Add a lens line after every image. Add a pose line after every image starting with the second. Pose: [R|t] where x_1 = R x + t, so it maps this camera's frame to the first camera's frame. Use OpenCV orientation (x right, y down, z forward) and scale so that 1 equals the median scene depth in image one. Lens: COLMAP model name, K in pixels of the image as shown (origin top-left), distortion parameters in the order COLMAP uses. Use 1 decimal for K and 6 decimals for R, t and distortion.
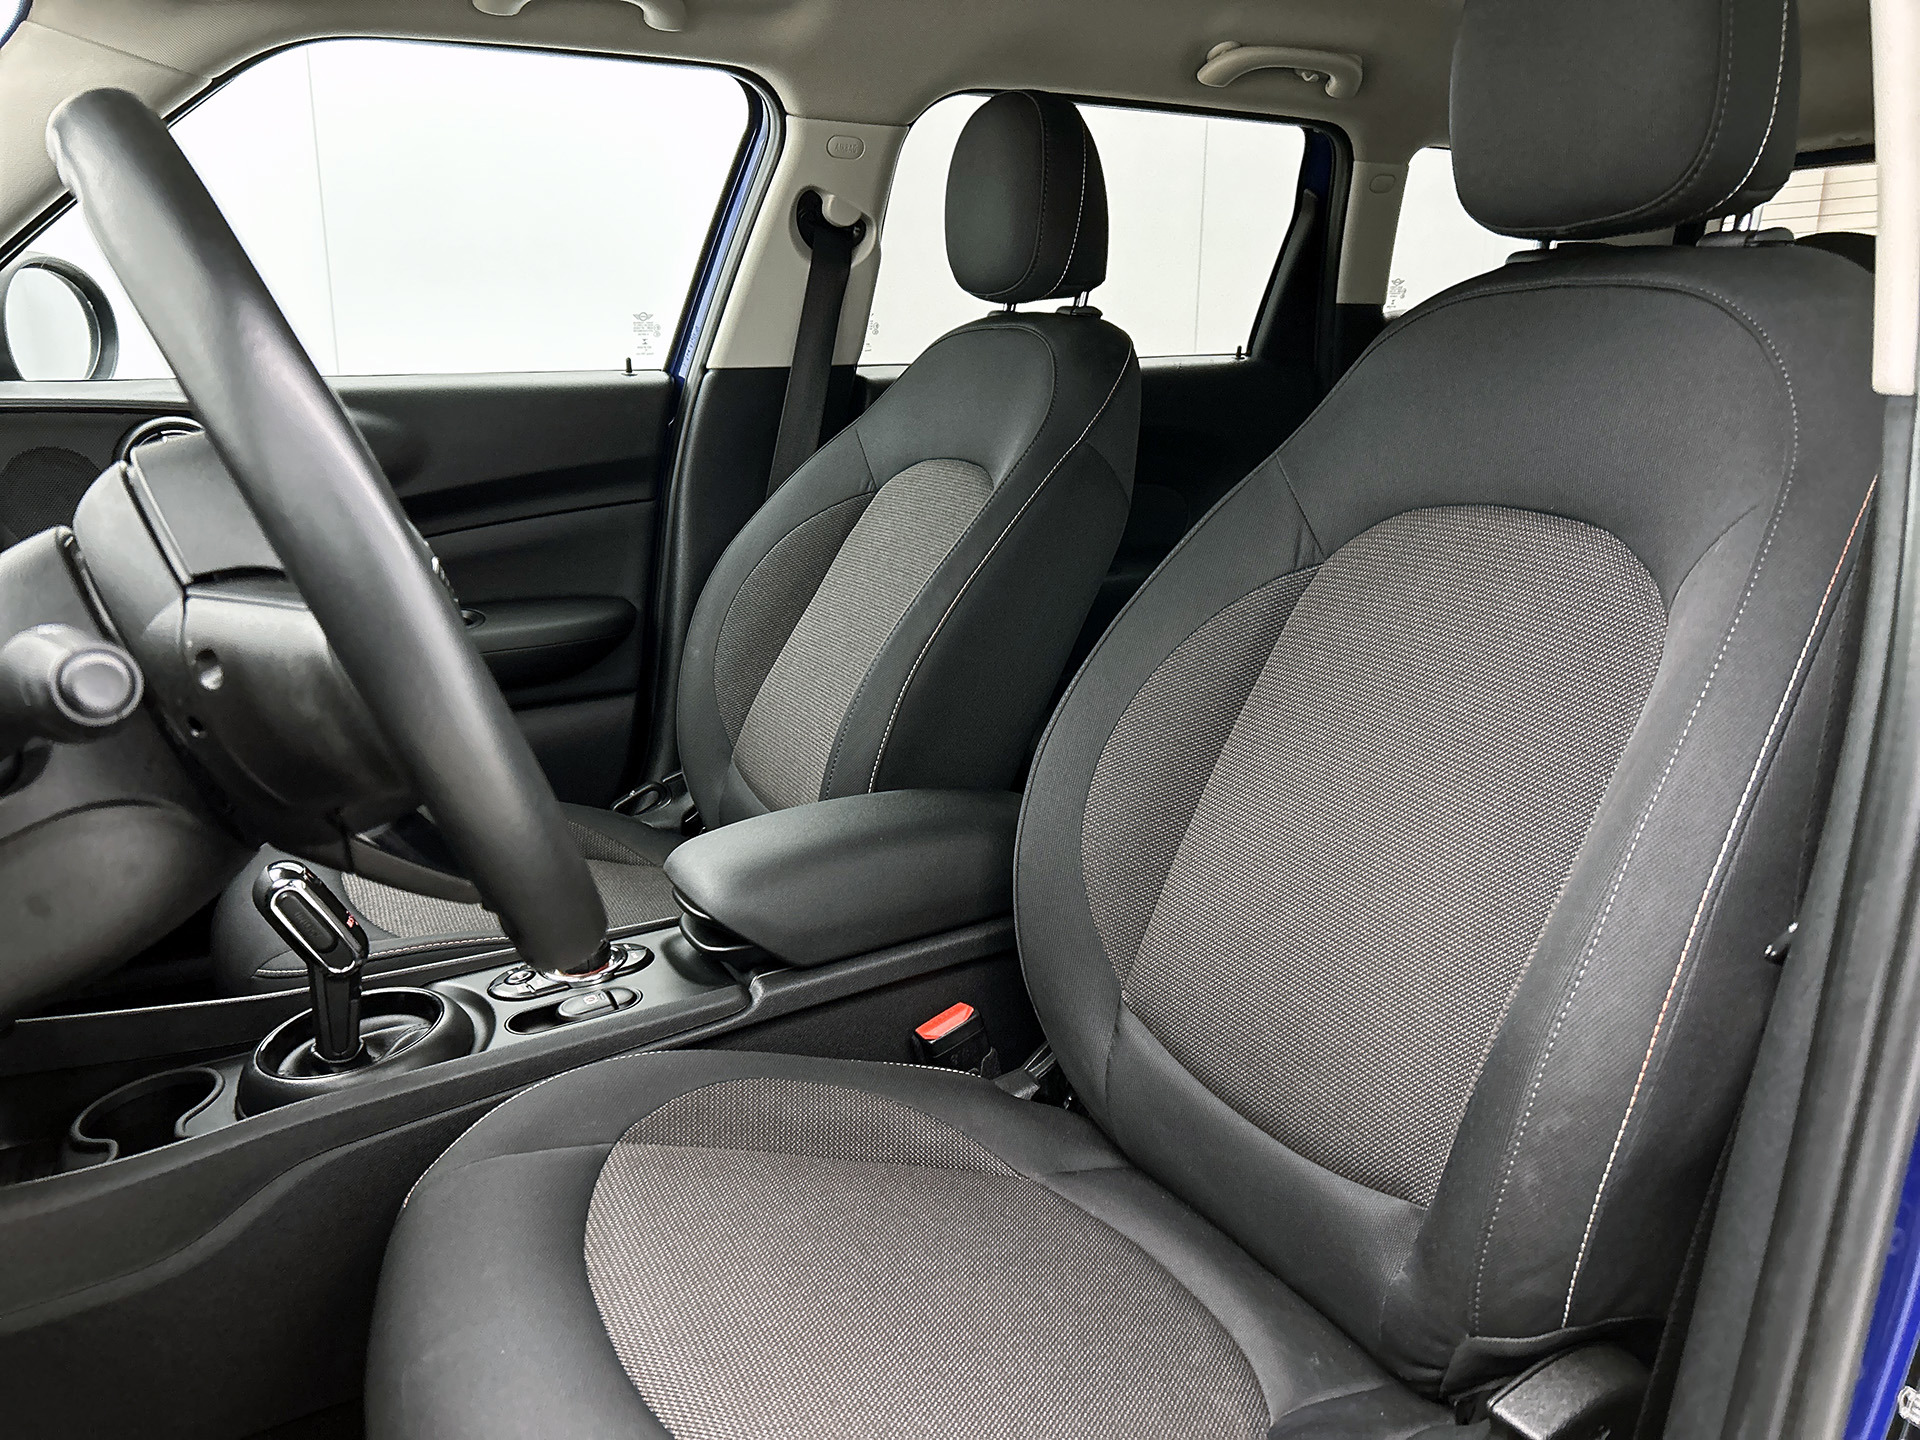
lens RADIAL K [[1459.5, 0, 958.9], [0, 1459.5, 723.8], [0, 0, 1]] dist [0.040500, -0.015460]
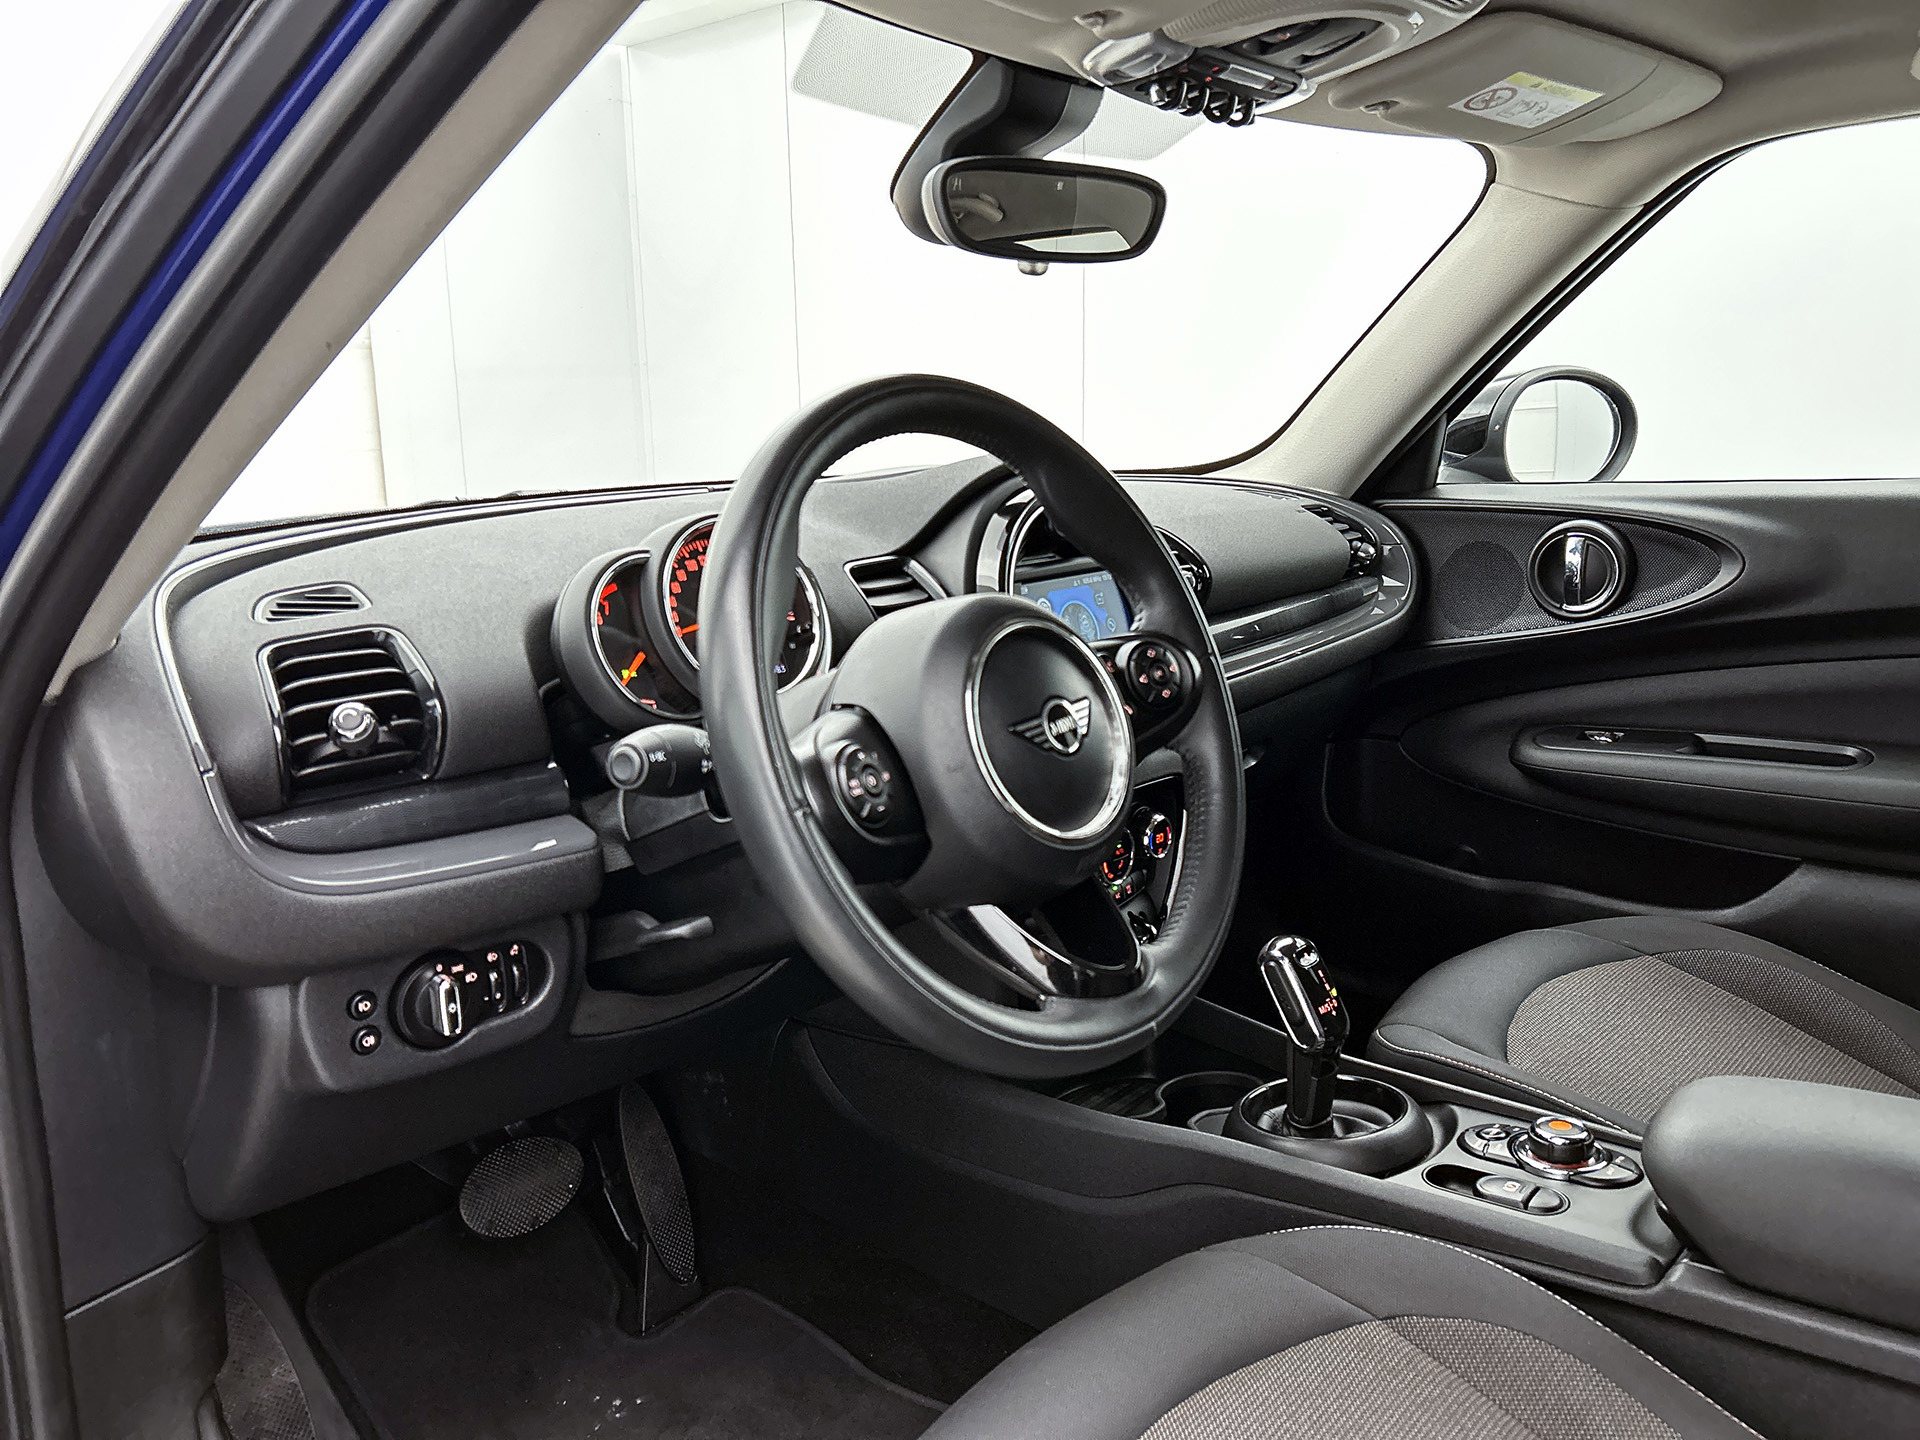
lens RADIAL K [[1459.5, 0, 946.7], [0, 1459.5, 708.8], [0, 0, 1]] dist [0.040500, -0.015460]
pose [[0.383588, 0.176531, -0.906475, 0.385962], [-0.221014, 0.970585, 0.095490, -0.108770], [0.896668, 0.163715, 0.411320, 0.252918]]
